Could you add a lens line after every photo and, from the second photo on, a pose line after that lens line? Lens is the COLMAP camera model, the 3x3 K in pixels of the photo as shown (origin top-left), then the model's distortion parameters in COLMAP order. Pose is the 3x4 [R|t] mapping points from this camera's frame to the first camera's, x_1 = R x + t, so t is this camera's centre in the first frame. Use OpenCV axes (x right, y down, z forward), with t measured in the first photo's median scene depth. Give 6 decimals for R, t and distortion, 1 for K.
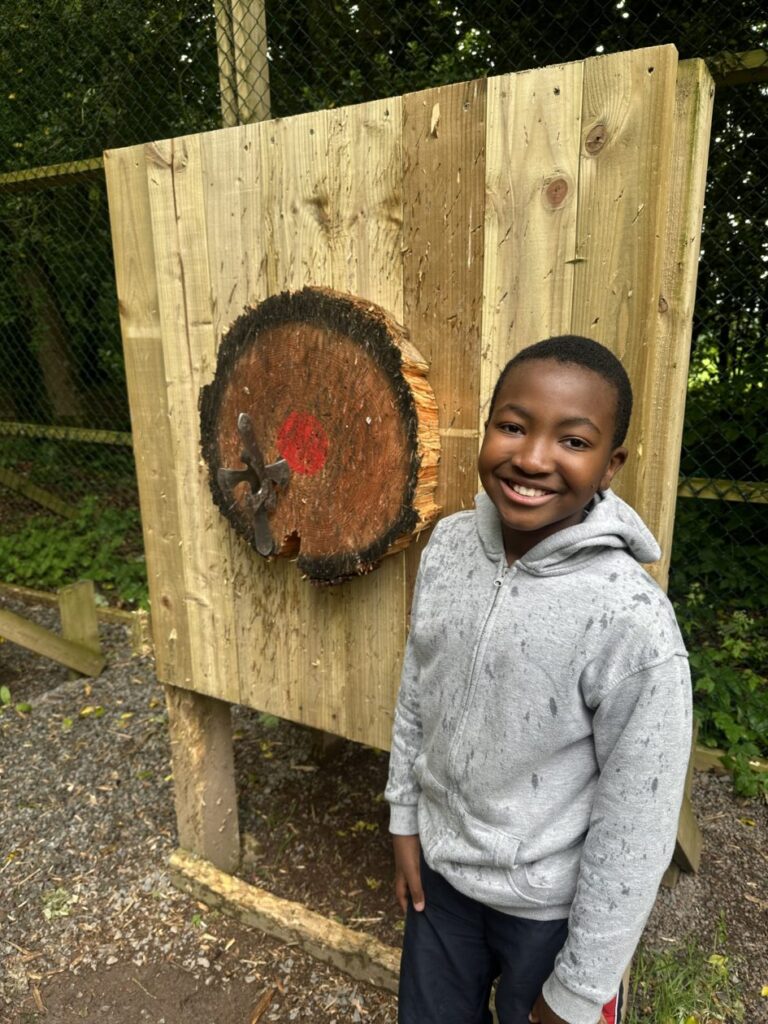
lens RADIAL K [[724.2, 0, 390.8], [0, 724.2, 511.1], [0, 0, 1]] dist [0.033894, -0.003538]
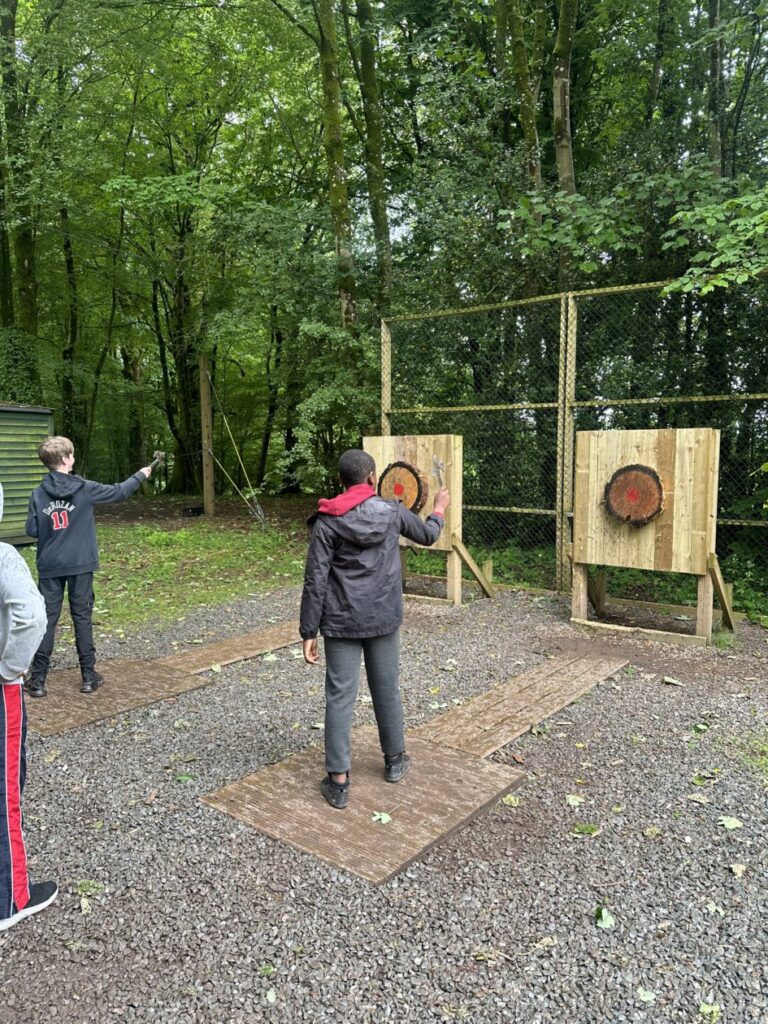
lens RADIAL K [[724.2, 0, 380.6], [0, 724.2, 519.2], [0, 0, 1]] dist [0.033894, -0.003538]
pose [[0.992096, 0.019673, -0.123932, -1.224300], [-0.037481, 0.989006, -0.143050, 0.842217], [0.119755, 0.146564, 0.981925, -4.028597]]
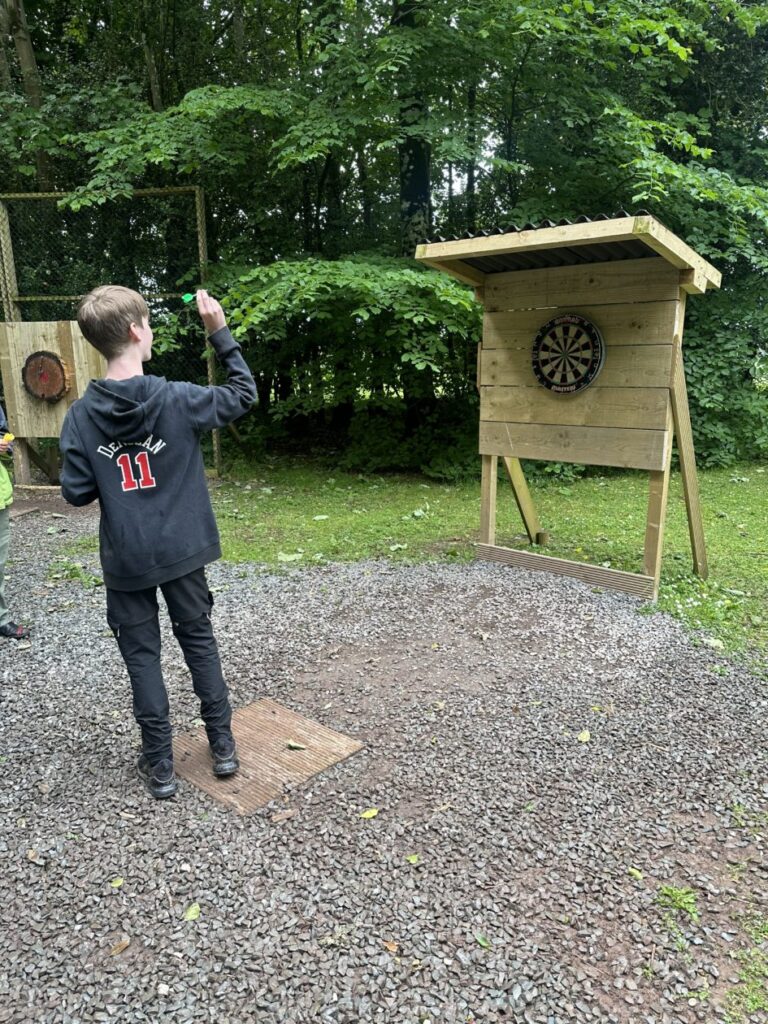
lens RADIAL K [[755.5, 0, 383.2], [0, 755.5, 510.8], [0, 0, 1]] dist [-0.002671, -0.001785]
pose [[0.930164, -0.089073, 0.356176, 0.162204], [0.098091, 0.995151, -0.007299, 1.338052], [-0.353798, 0.041727, 0.934391, -5.791686]]
